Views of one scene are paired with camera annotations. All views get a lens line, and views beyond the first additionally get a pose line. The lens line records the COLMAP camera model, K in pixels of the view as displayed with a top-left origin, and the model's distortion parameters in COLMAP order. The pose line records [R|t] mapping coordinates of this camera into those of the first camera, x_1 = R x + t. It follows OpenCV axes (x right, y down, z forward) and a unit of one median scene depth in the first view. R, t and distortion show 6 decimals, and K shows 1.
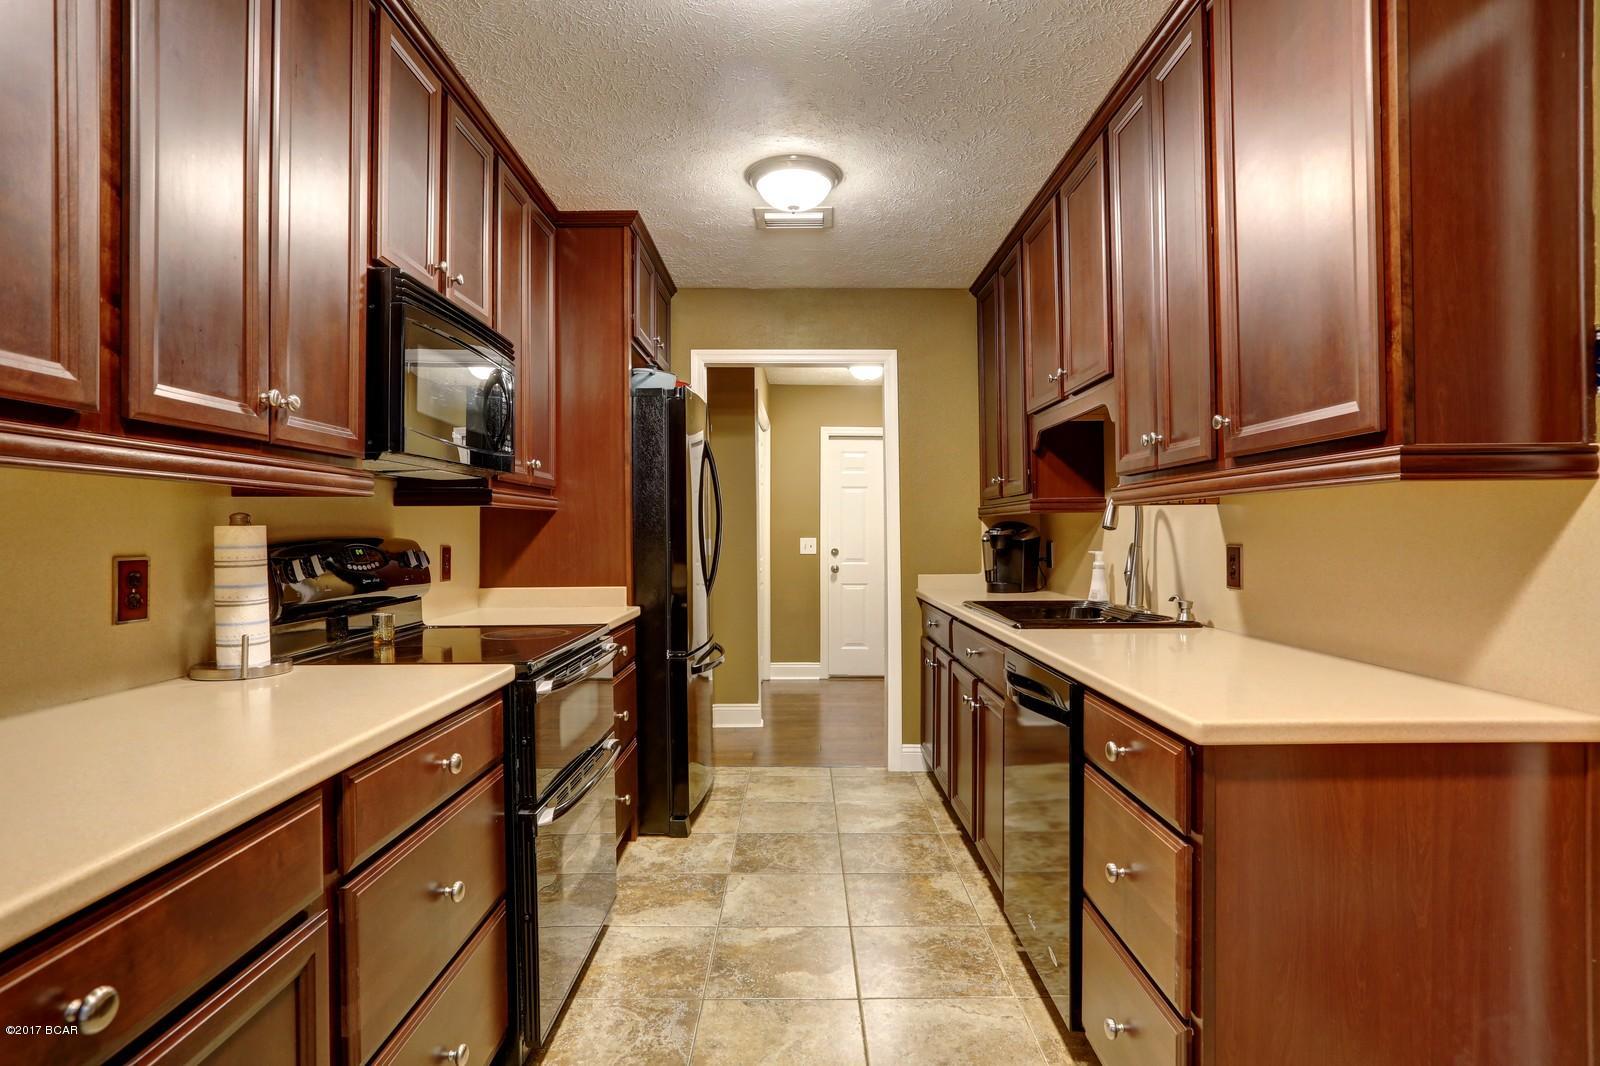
lens RADIAL K [[873.2, 0, 799.9], [0, 873.2, 530.9], [0, 0, 1]] dist [0.001768, 0.002546]
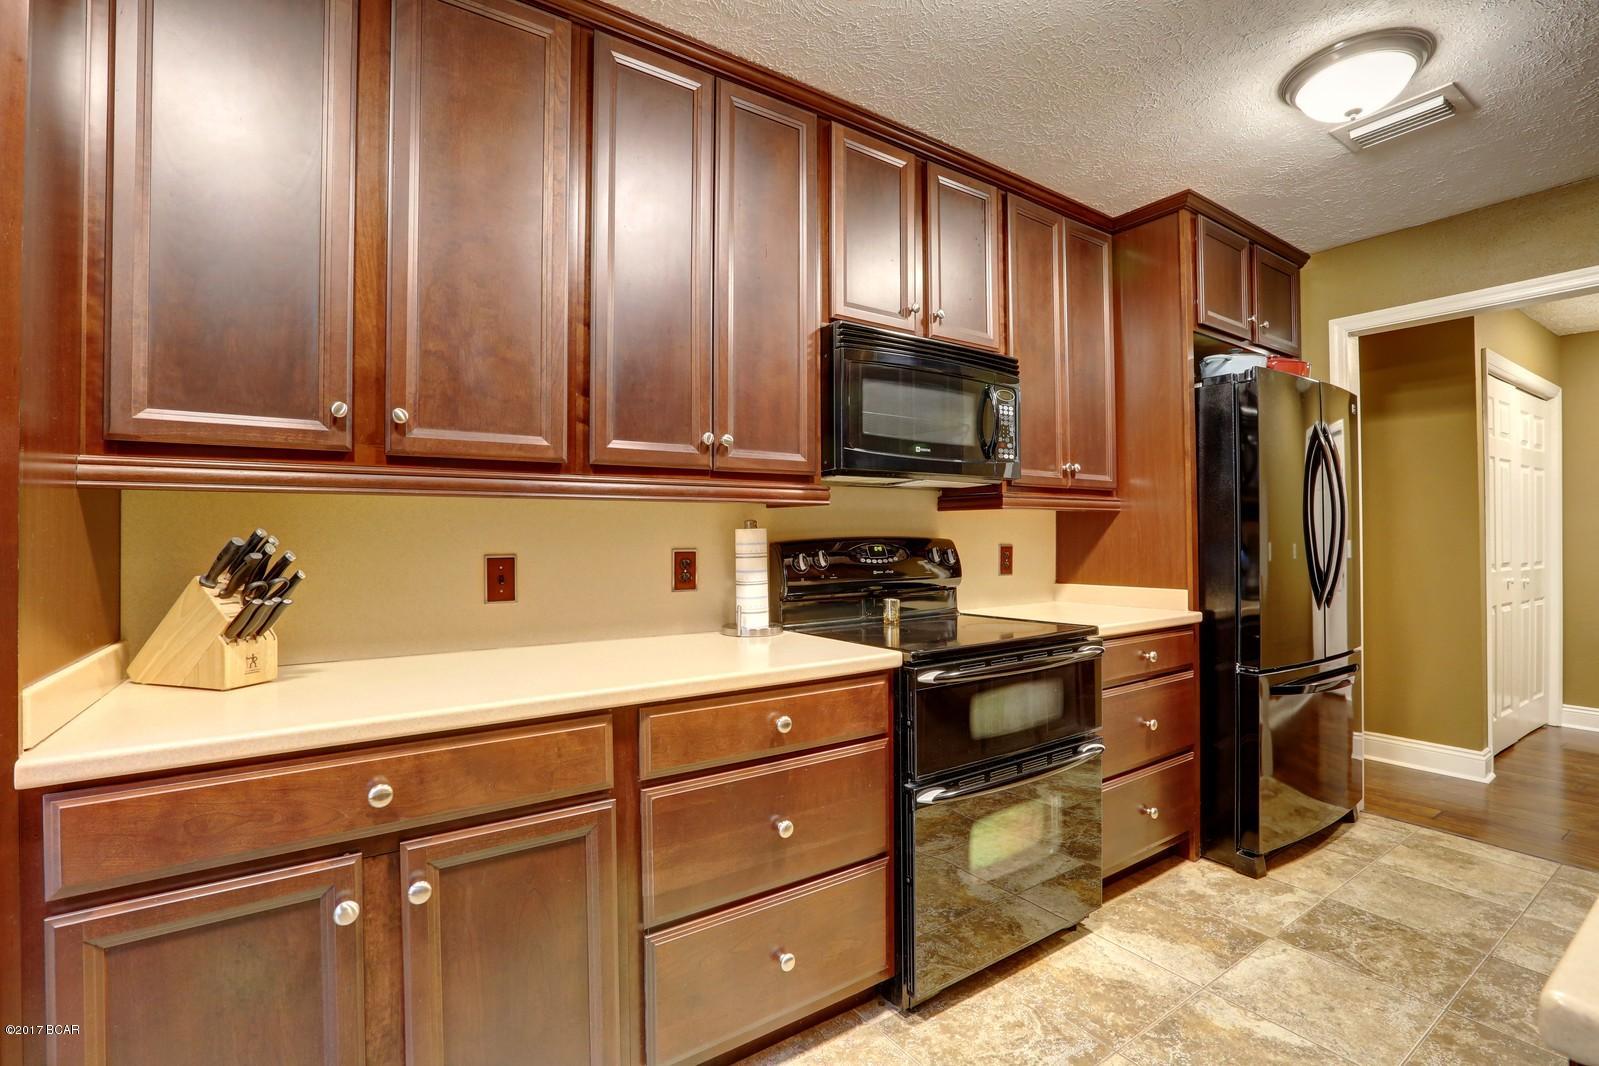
lens RADIAL K [[734.8, 0, 802.1], [0, 734.8, 533.4], [0, 0, 1]] dist [-0.026218, 0.003901]
pose [[0.559627, -0.000985, -0.828744, 0.255075], [0.003658, 0.999992, 0.001281, -0.000081], [0.828736, -0.003748, 0.559627, 0.248368]]
